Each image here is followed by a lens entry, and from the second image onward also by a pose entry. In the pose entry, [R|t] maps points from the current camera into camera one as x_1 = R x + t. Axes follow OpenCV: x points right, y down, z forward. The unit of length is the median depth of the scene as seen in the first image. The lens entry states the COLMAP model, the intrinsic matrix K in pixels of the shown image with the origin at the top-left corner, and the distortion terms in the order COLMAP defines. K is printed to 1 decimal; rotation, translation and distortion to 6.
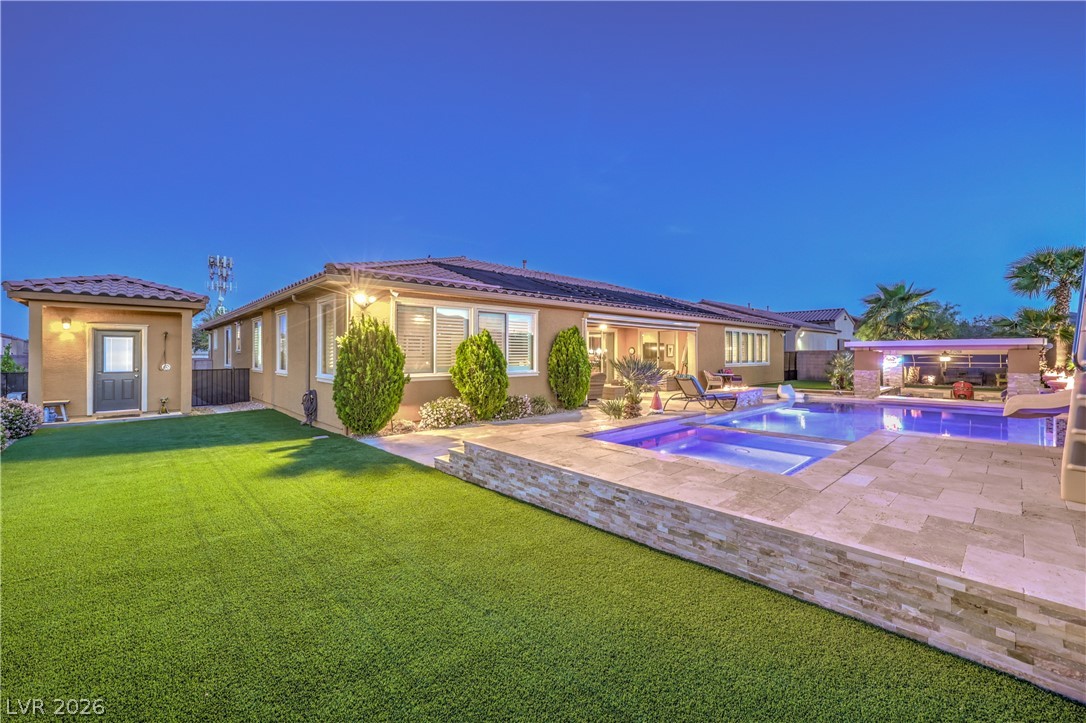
lens RADIAL K [[445.2, 0, 547.9], [0, 445.2, 355.5], [0, 0, 1]] dist [-0.004066, 0.001135]
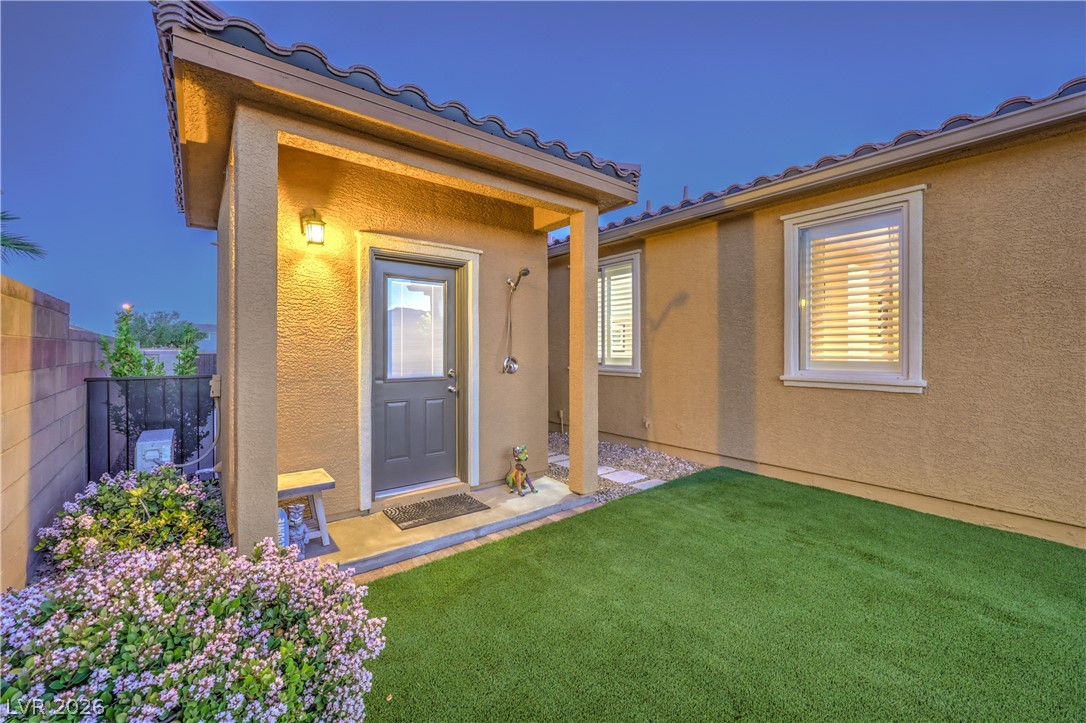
lens RADIAL K [[445.2, 0, 540.3], [0, 445.2, 359.2], [0, 0, 1]] dist [-0.004066, 0.001135]
pose [[0.996624, -0.000239, -0.082101, -0.845973], [0.001706, 0.999840, 0.017795, 0.015539], [0.082084, -0.017875, 0.996465, 0.656659]]
